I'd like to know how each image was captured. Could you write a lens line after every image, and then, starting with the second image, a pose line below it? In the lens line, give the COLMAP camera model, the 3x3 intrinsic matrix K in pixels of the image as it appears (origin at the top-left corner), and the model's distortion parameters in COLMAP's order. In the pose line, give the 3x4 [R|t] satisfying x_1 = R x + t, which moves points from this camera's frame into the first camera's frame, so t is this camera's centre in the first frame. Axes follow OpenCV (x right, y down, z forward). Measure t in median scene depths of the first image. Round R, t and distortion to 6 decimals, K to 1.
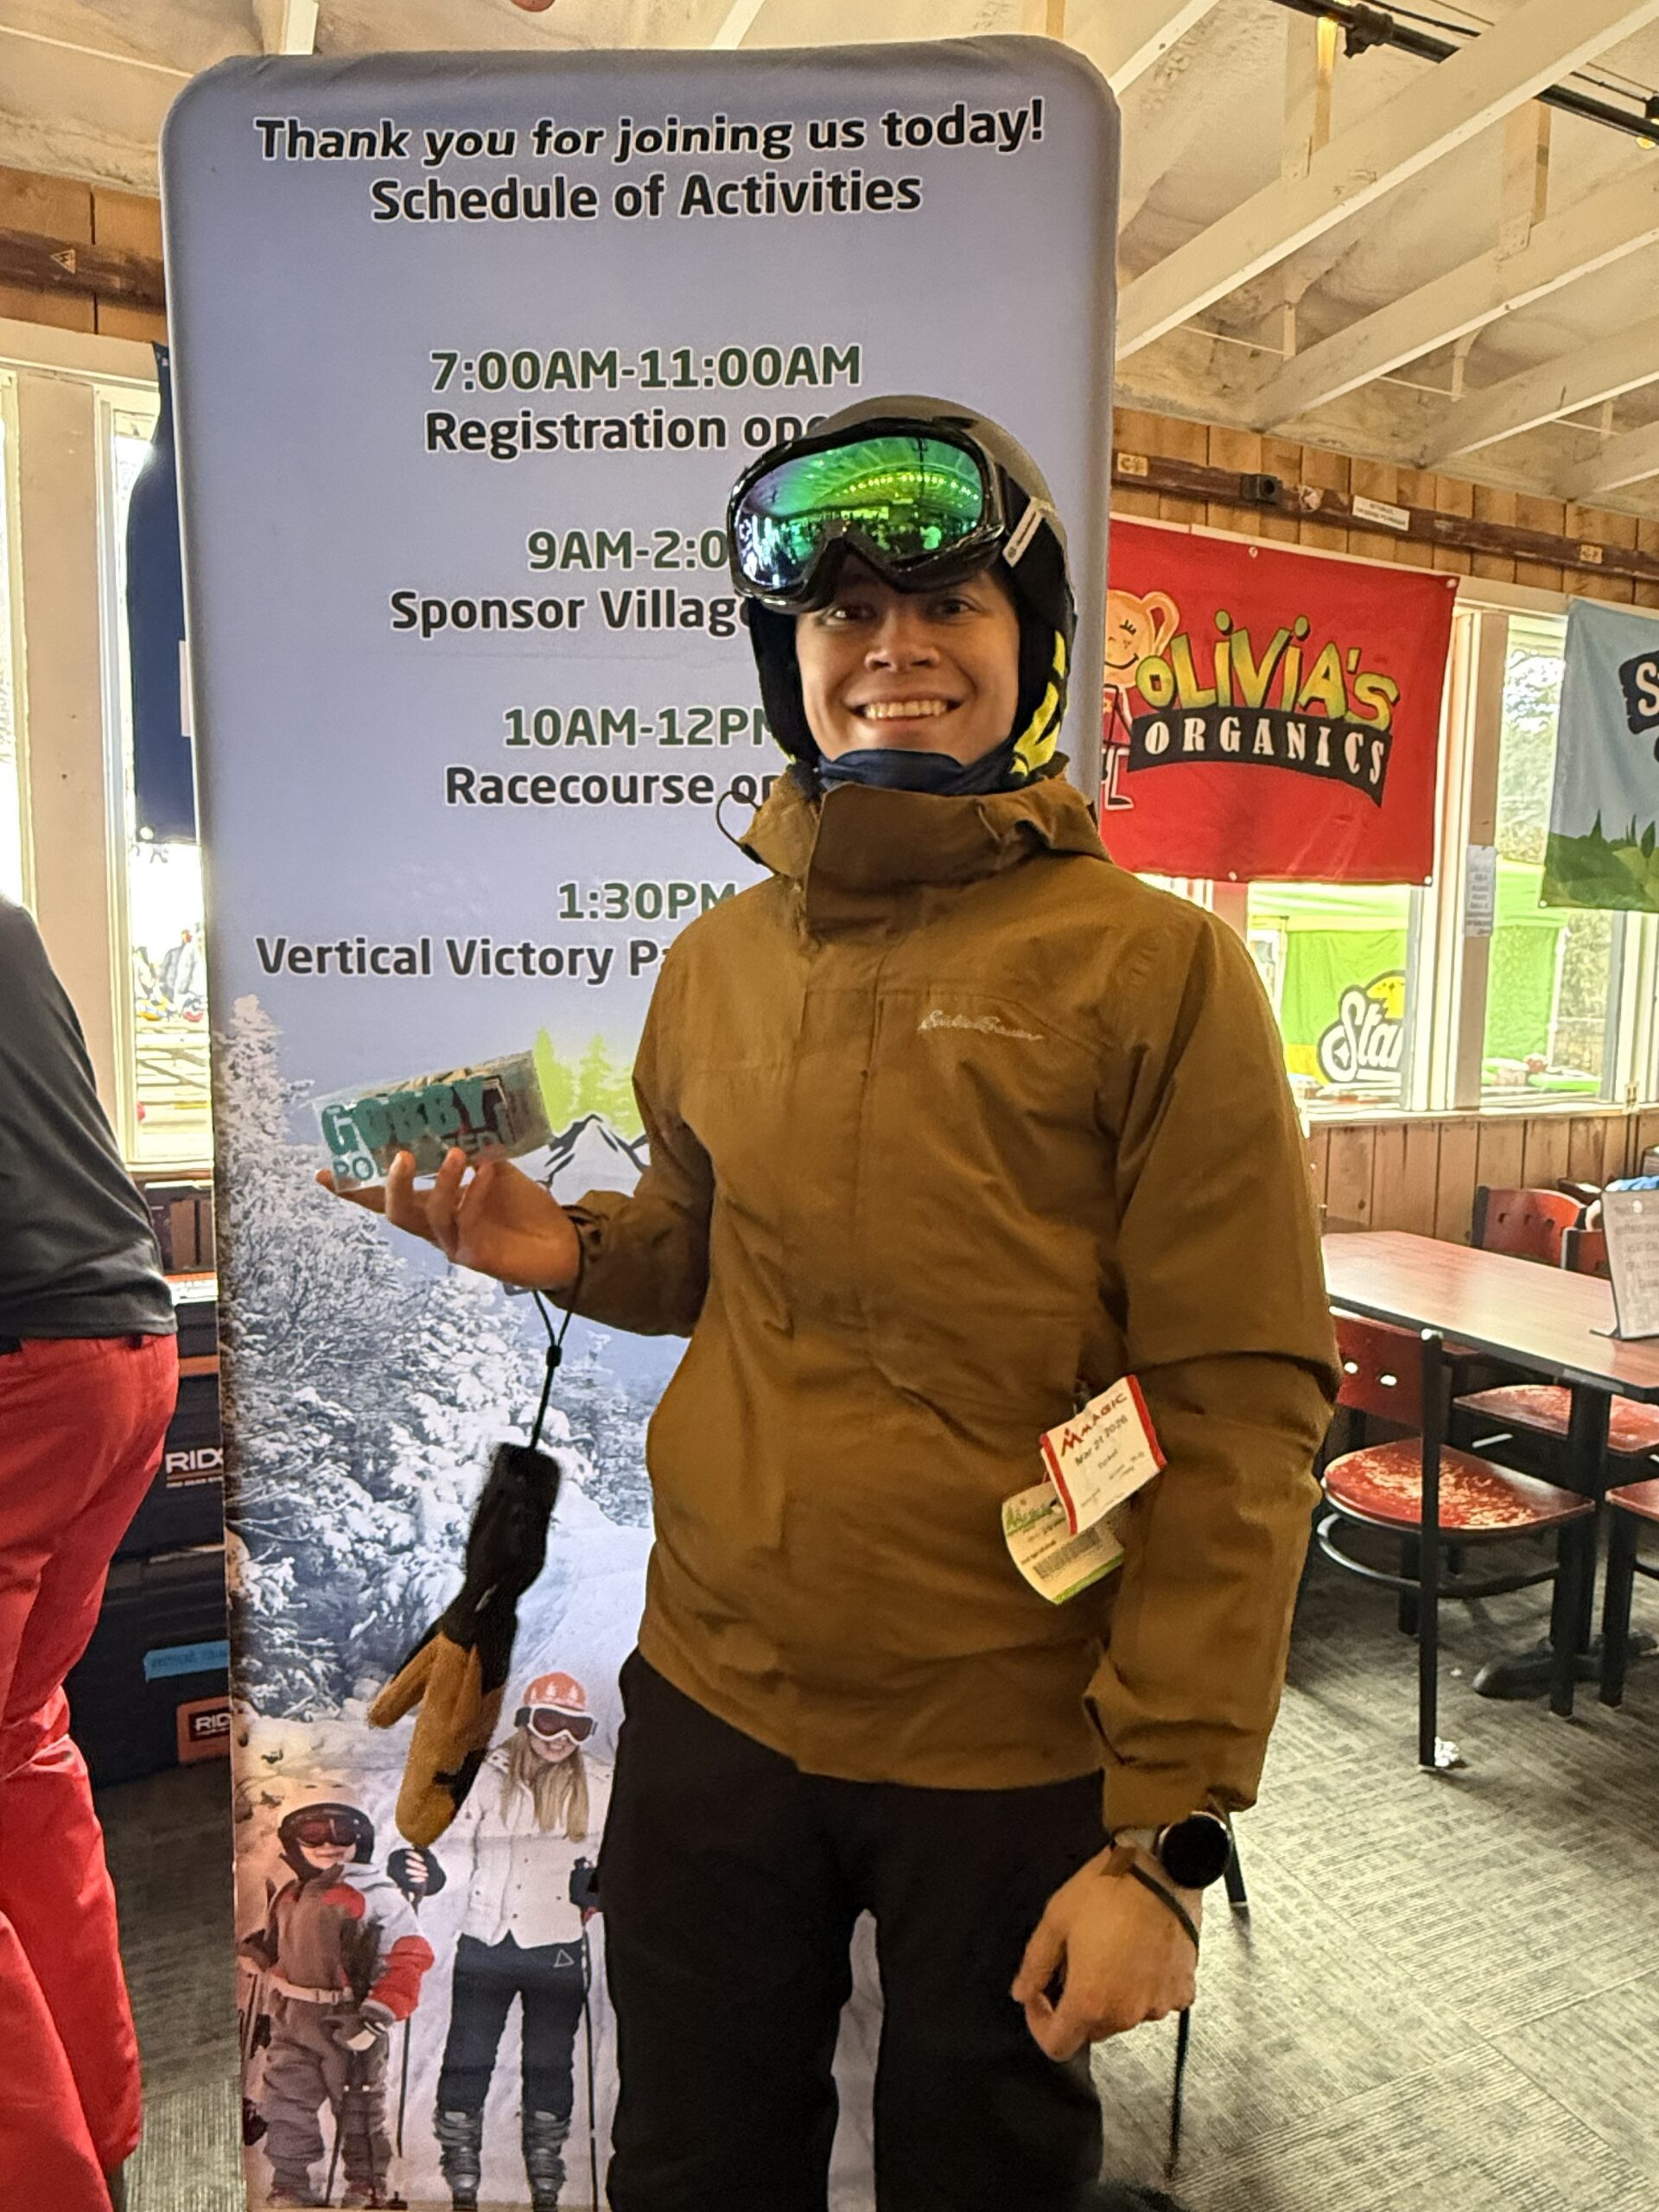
lens RADIAL K [[1406.6, 0, 841.9], [0, 1406.6, 1094.7], [0, 0, 1]] dist [-0.002568, 0.002761]
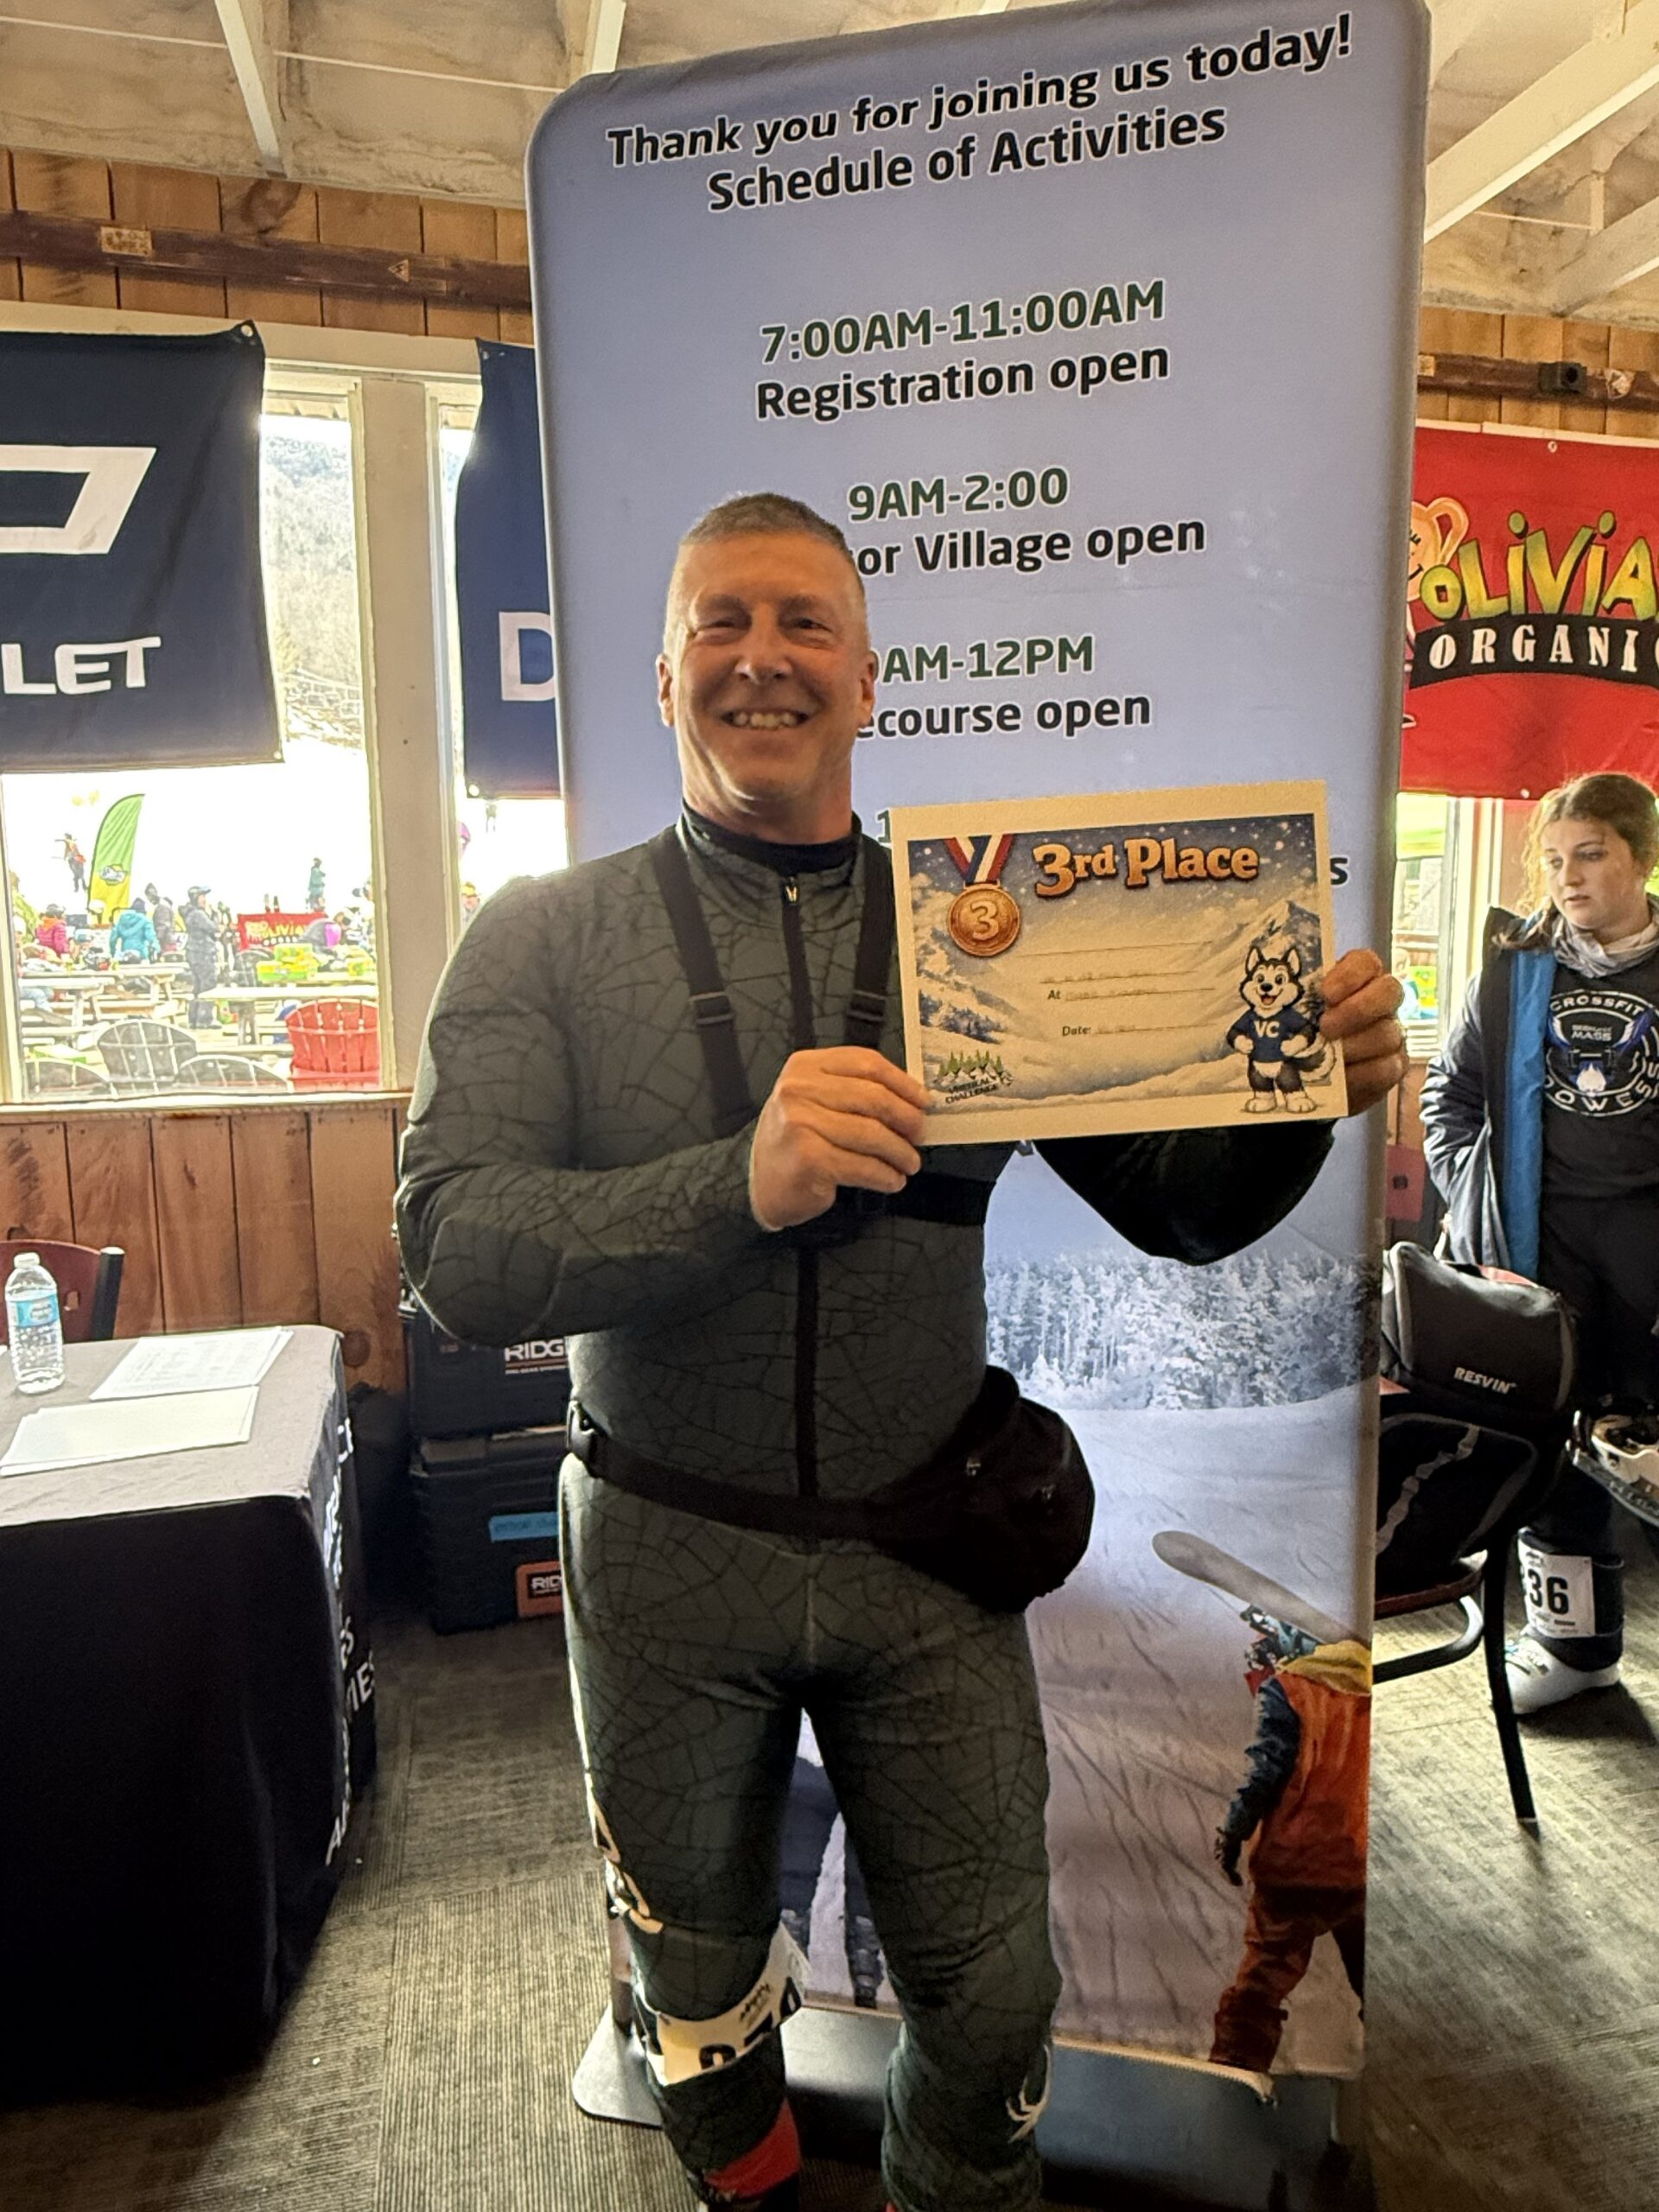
lens RADIAL K [[1406.6, 0, 822.5], [0, 1406.6, 1096.3], [0, 0, 1]] dist [-0.002568, 0.002761]
pose [[0.982945, -0.000361, -0.183899, -0.041060], [0.007293, 0.999288, 0.037017, 0.029715], [0.183754, -0.037727, 0.982248, -0.087224]]
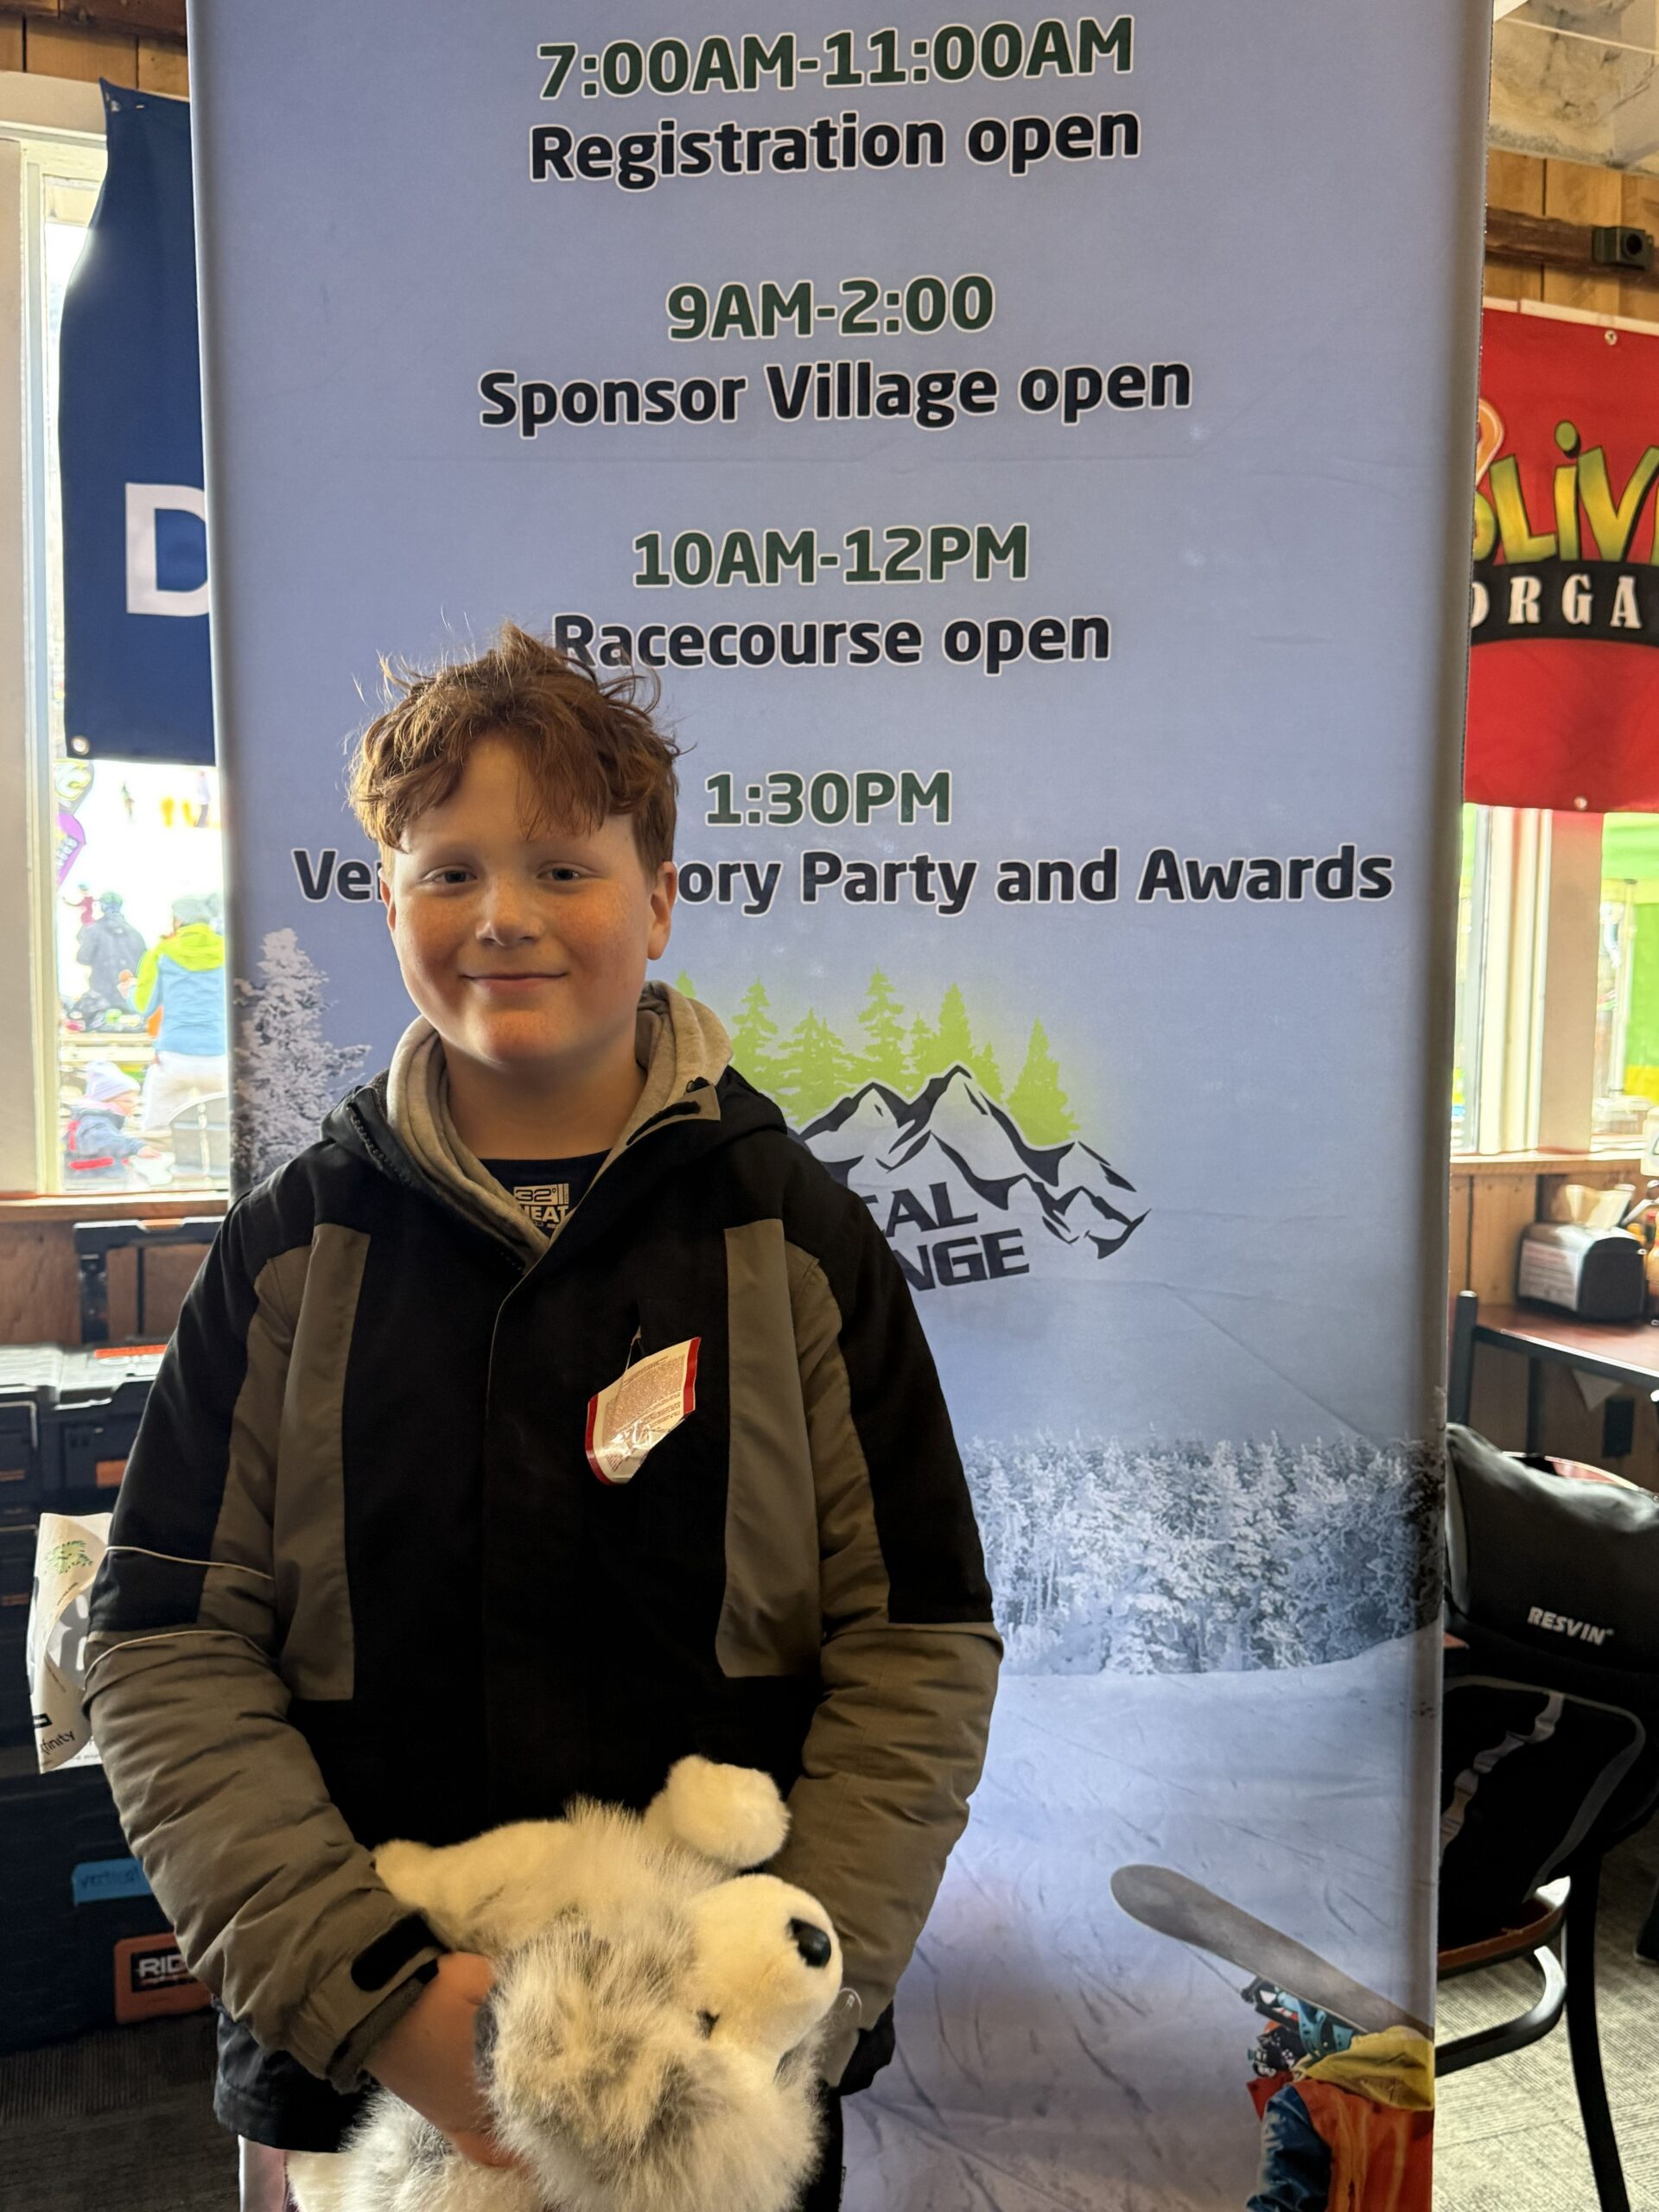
lens RADIAL K [[1987.4, 0, 827.3], [0, 1987.4, 1112.1], [0, 0, 1]] dist [0.095703, -0.189198]
pose [[0.997716, 0.002649, -0.067491, -0.066589], [-0.003901, 0.999823, -0.018423, 0.043043], [0.067430, 0.018644, 0.997550, -0.023186]]
